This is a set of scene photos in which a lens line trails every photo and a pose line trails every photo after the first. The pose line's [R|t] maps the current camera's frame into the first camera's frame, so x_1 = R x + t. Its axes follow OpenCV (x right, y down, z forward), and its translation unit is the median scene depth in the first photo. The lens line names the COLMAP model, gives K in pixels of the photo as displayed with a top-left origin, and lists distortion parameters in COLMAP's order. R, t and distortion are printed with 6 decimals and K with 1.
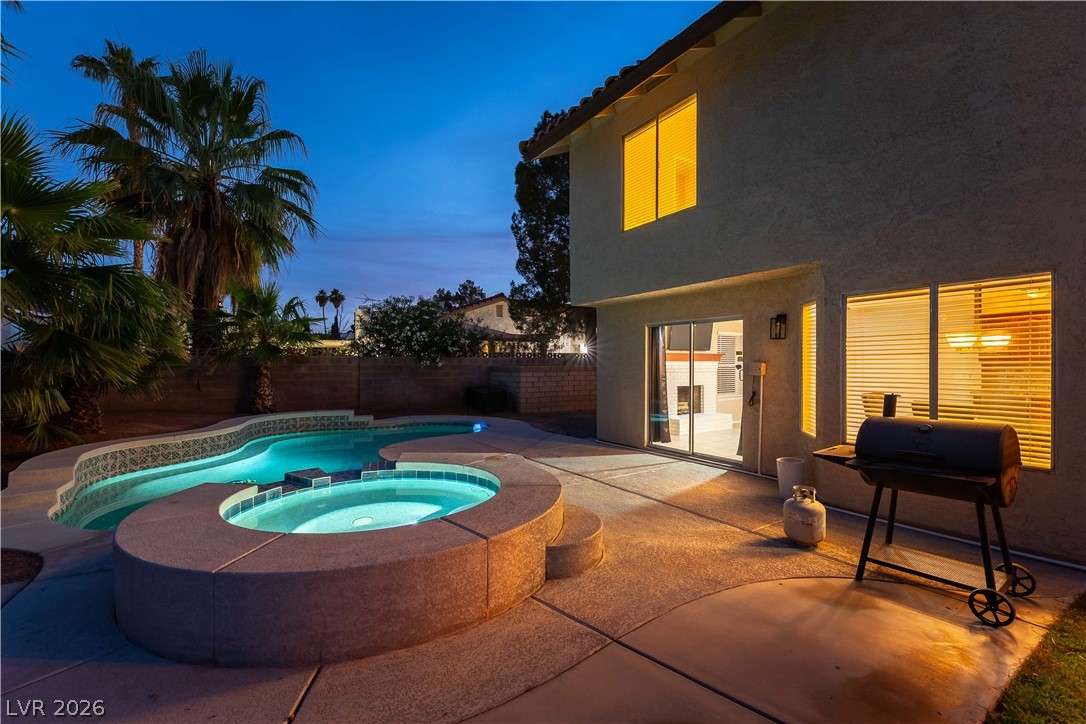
lens RADIAL K [[477.6, 0, 546.5], [0, 477.6, 367.4], [0, 0, 1]] dist [0.001765, -0.000533]
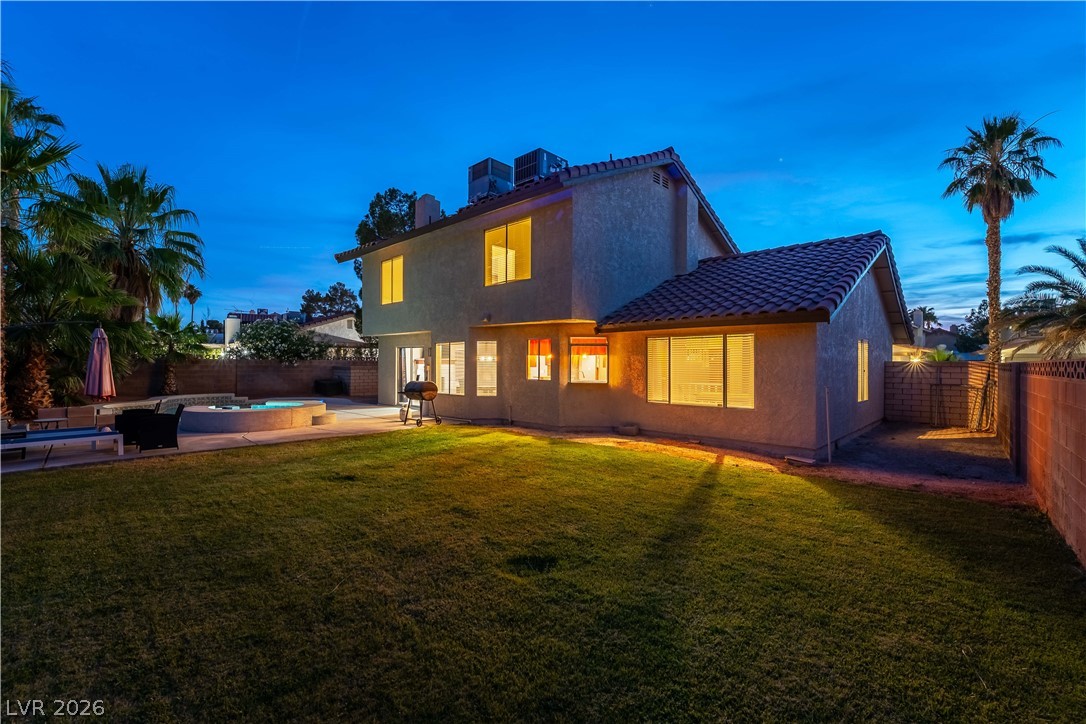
lens RADIAL K [[477.6, 0, 546.5], [0, 477.6, 363.6], [0, 0, 1]] dist [0.001765, -0.000533]
pose [[0.972392, 0.005441, 0.233291, 0.216791], [-0.003675, 0.999961, -0.008004, -0.000635], [-0.233325, 0.006926, 0.972374, -0.726186]]
